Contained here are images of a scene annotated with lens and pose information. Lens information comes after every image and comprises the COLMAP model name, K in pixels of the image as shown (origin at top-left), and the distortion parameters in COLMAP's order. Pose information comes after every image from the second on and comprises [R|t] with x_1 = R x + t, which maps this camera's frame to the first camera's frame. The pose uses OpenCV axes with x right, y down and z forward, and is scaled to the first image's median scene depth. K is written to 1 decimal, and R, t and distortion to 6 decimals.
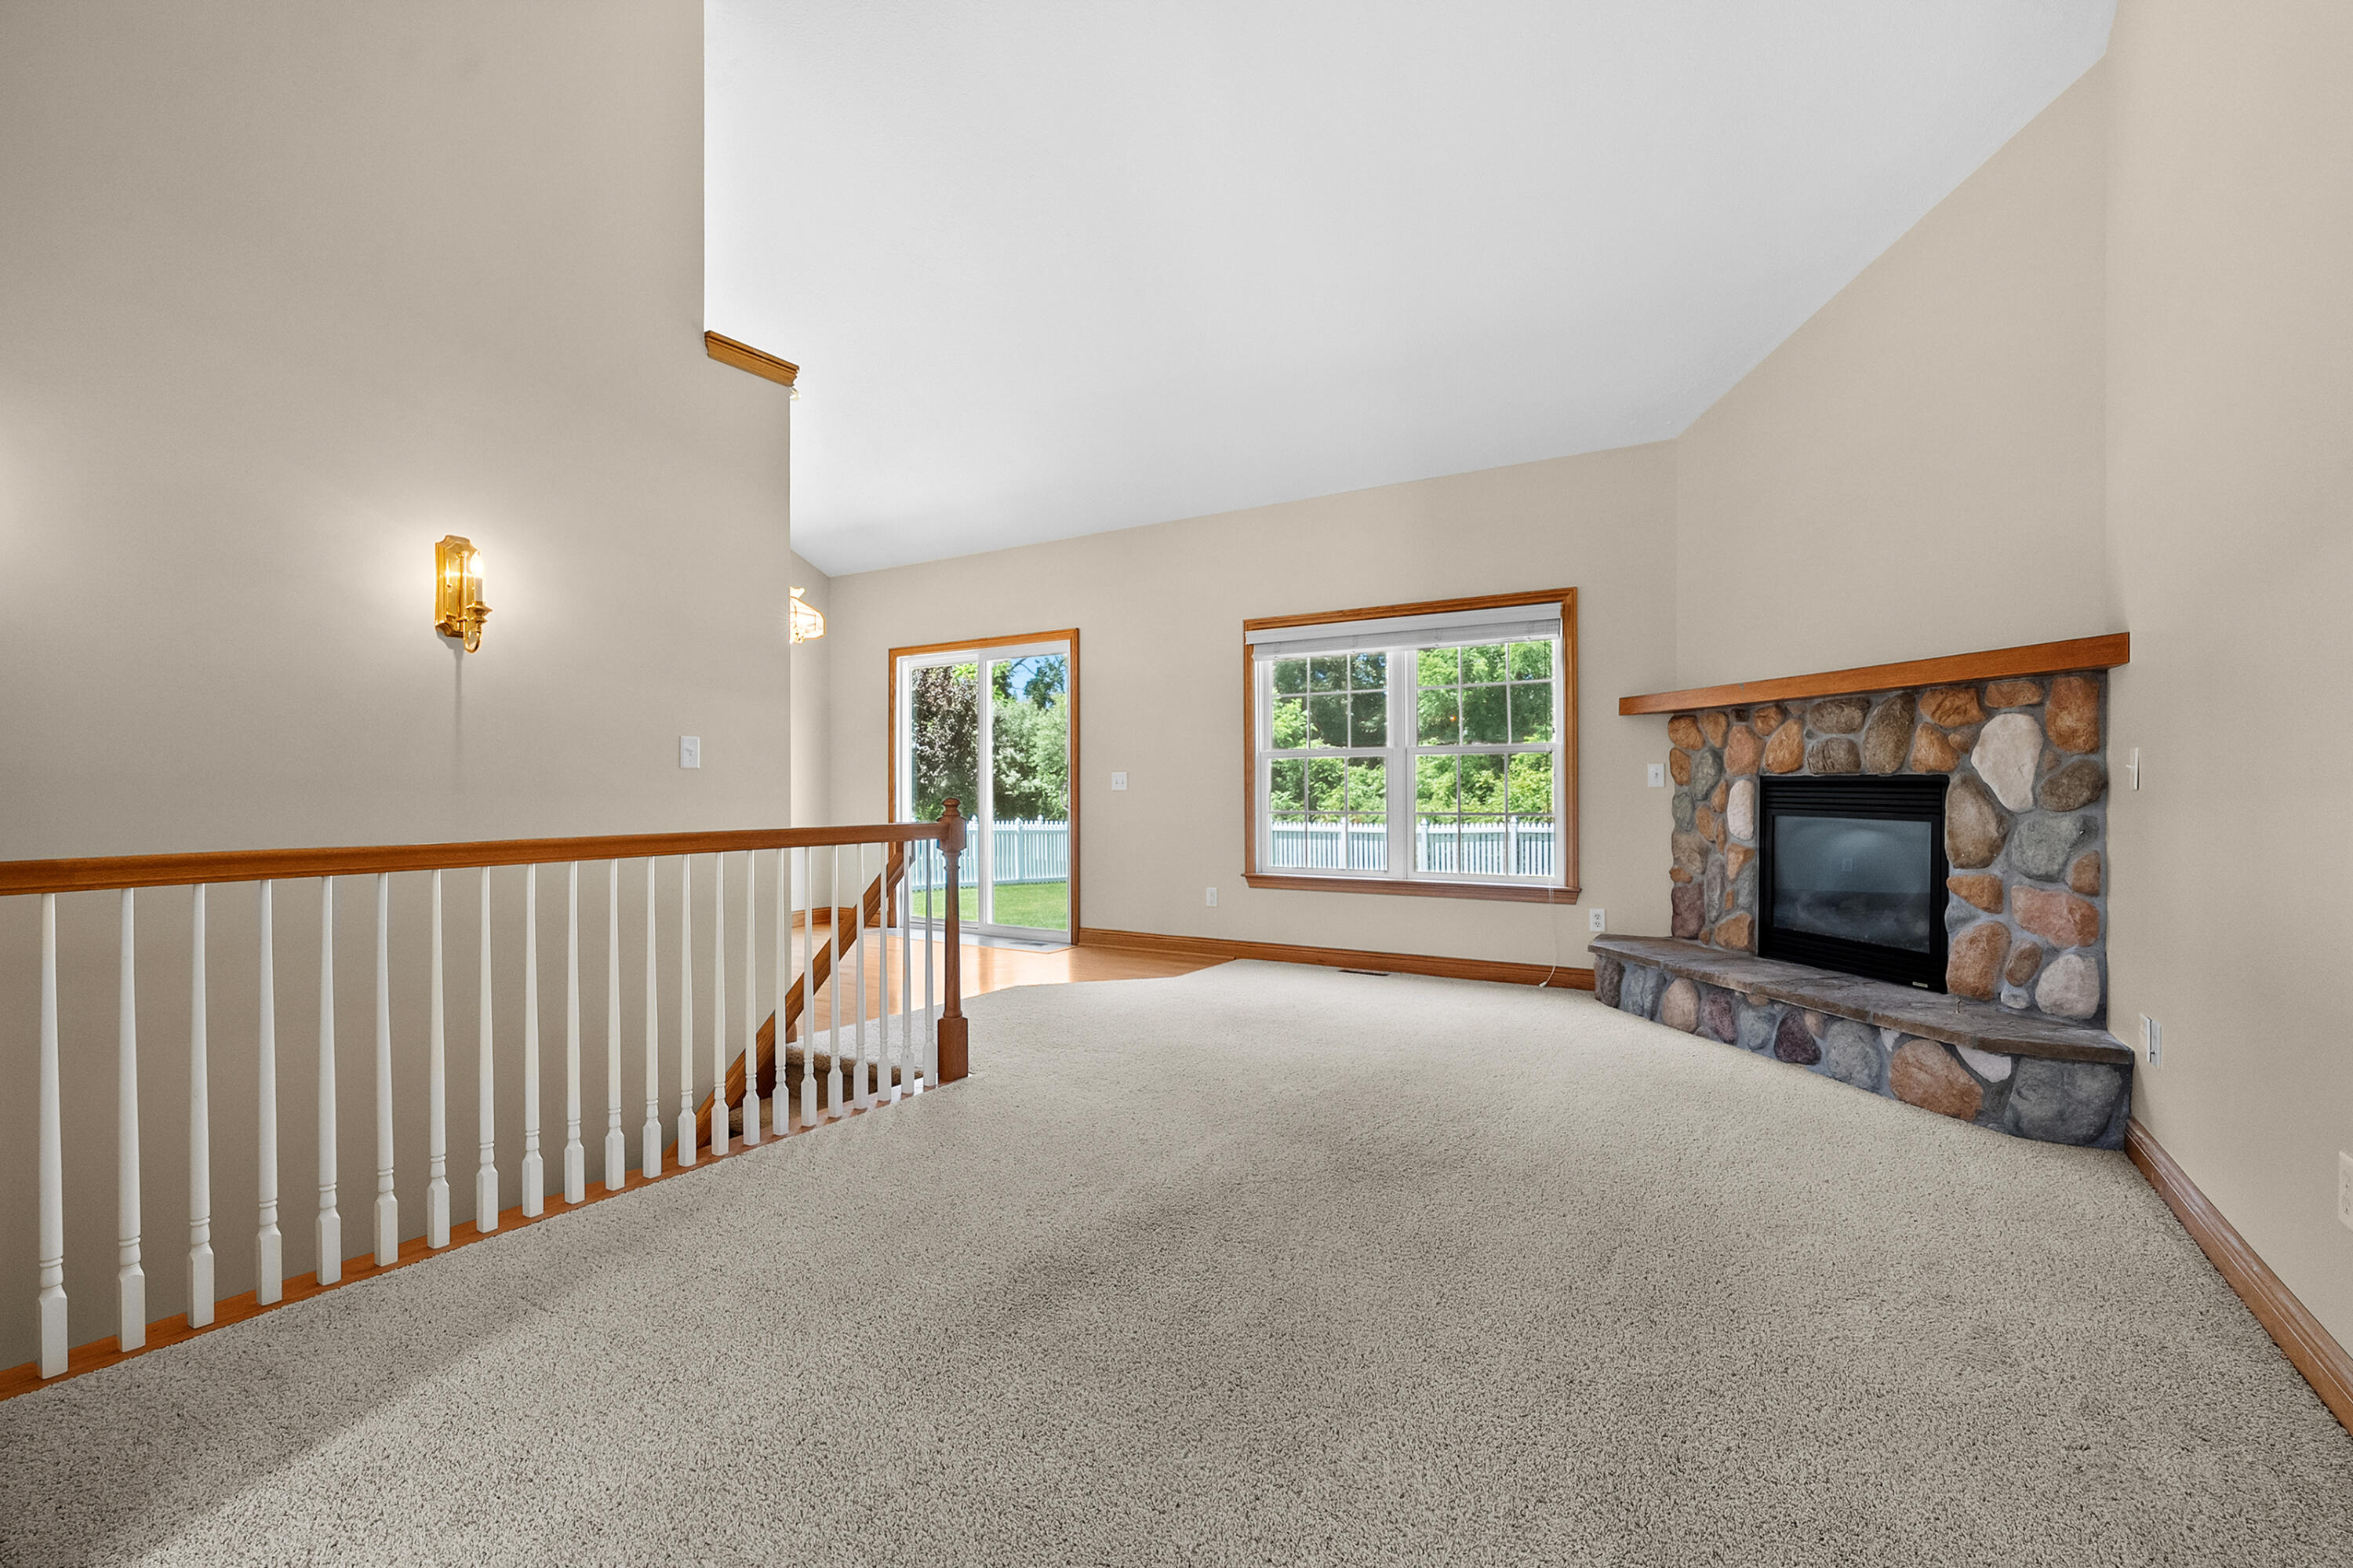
lens RADIAL K [[1070.8, 0, 1170.7], [0, 1070.8, 781.1], [0, 0, 1]] dist [0.019682, 0.000197]
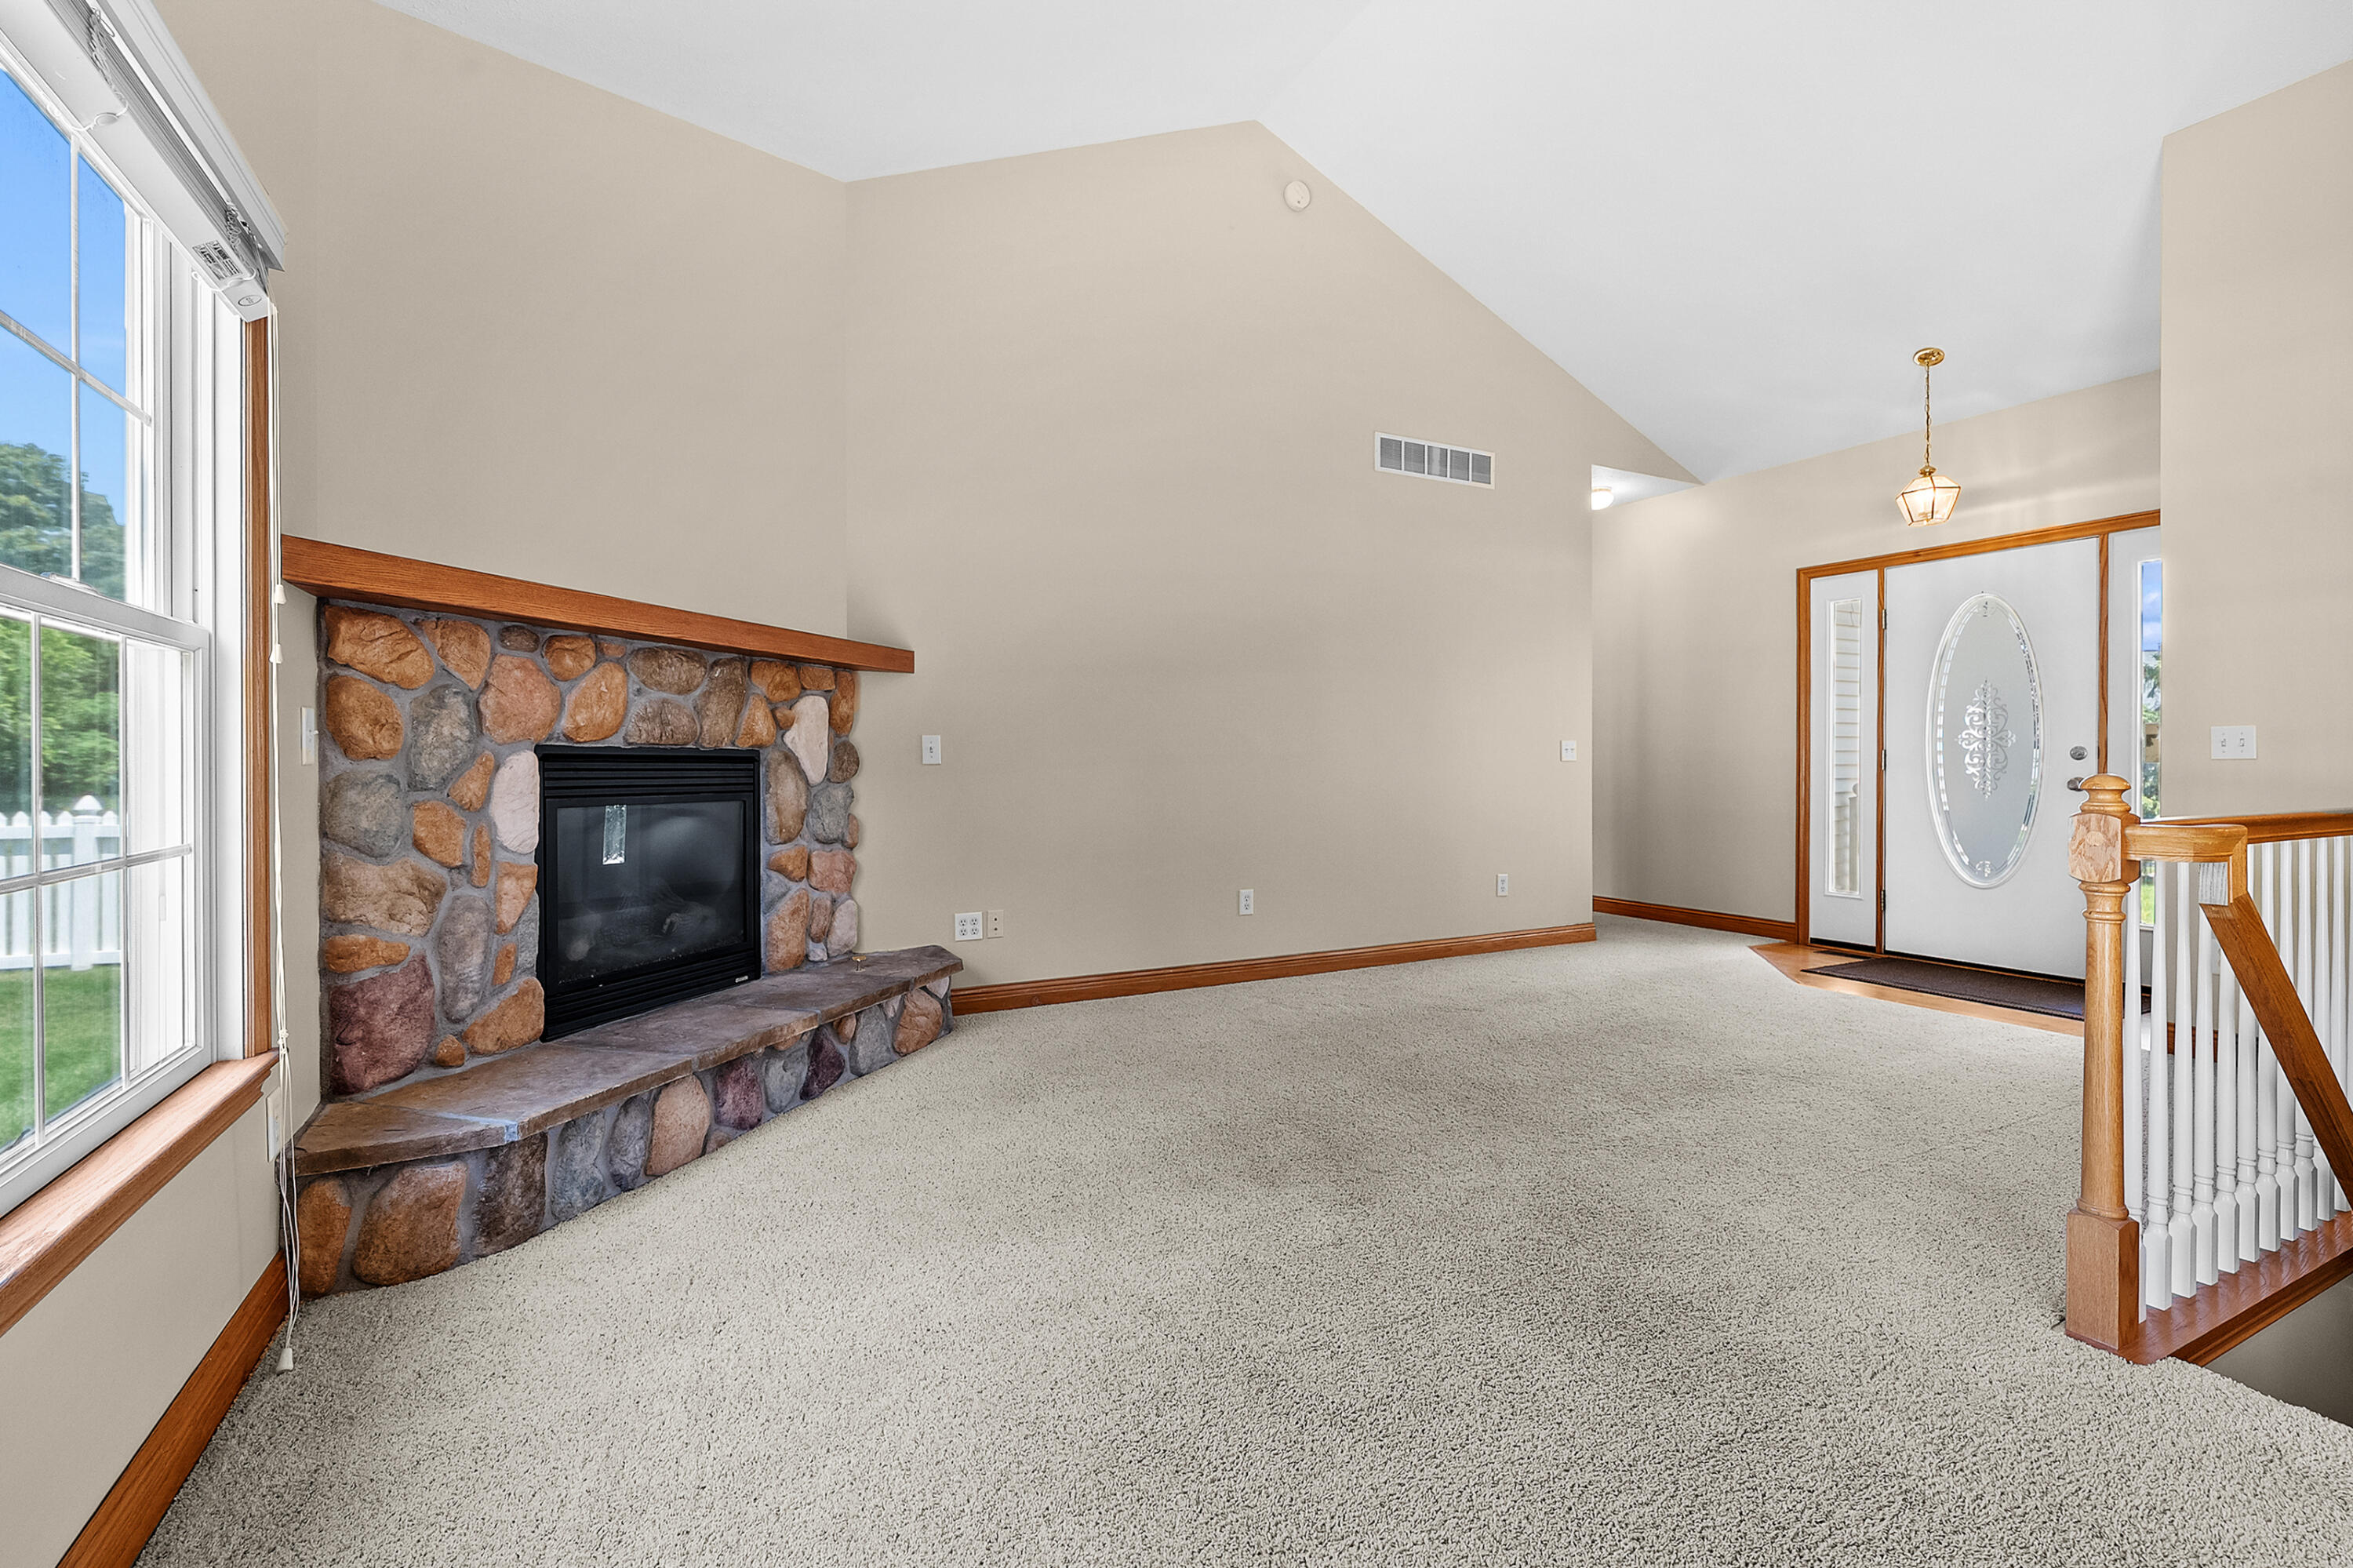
lens RADIAL K [[1070.8, 0, 1169.3], [0, 1070.8, 776.4], [0, 0, 1]] dist [0.019682, 0.000197]
pose [[-0.861656, -0.011175, 0.507369, -0.070010], [-0.006541, 0.999919, 0.010916, 0.004173], [-0.507450, 0.006087, -0.861660, 1.415720]]
